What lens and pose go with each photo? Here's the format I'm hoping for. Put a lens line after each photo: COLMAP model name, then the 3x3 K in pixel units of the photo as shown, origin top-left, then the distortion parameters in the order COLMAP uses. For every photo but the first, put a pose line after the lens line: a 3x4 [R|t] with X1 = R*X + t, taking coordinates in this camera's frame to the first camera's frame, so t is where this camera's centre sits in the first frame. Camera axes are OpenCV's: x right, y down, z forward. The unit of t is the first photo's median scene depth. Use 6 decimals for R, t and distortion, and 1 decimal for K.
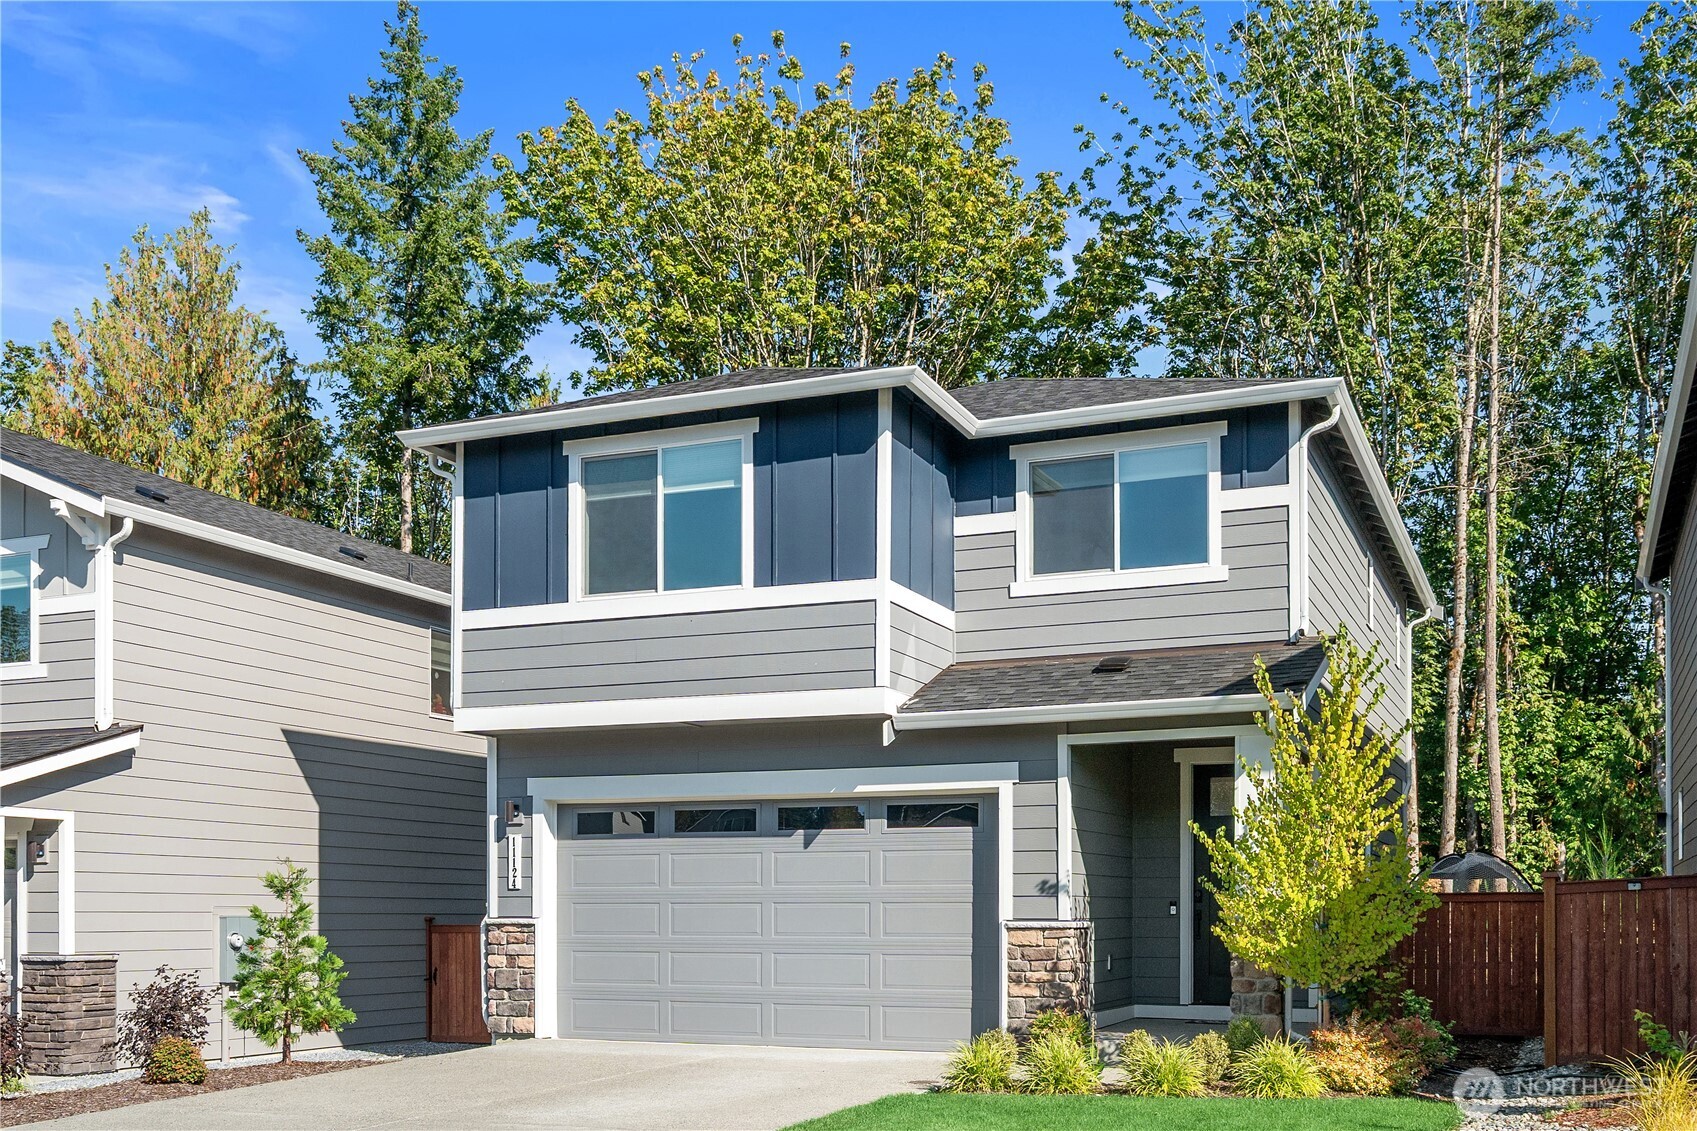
lens RADIAL K [[1825.3, 0, 848.5], [0, 1825.3, 565.5], [0, 0, 1]] dist [-0.008618, -0.008796]
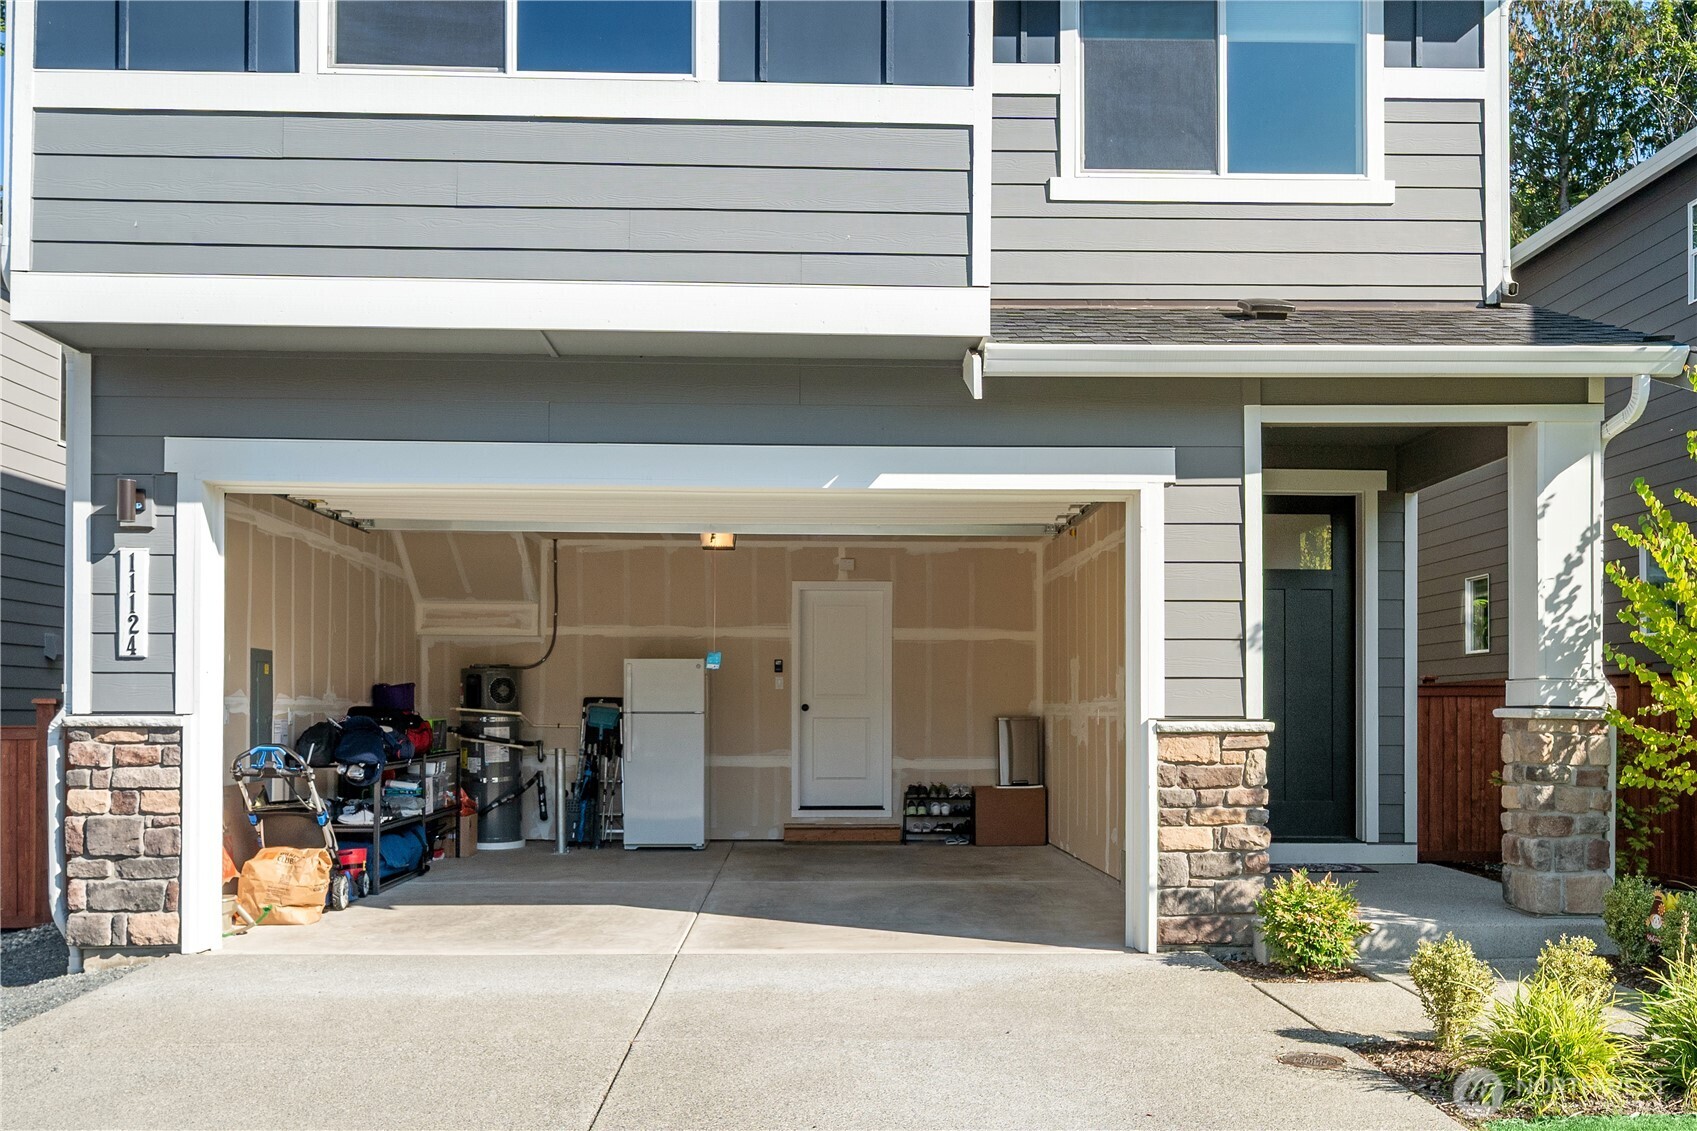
lens RADIAL K [[1524.0, 0, 848.5], [0, 1524.0, 565.5], [0, 0, 1]] dist [0.001801, -0.005834]
pose [[0.905692, 0.042317, 0.421819, -0.185364], [-0.080988, 0.993951, 0.074177, 0.107850], [-0.416128, -0.101344, 0.903641, 0.555953]]
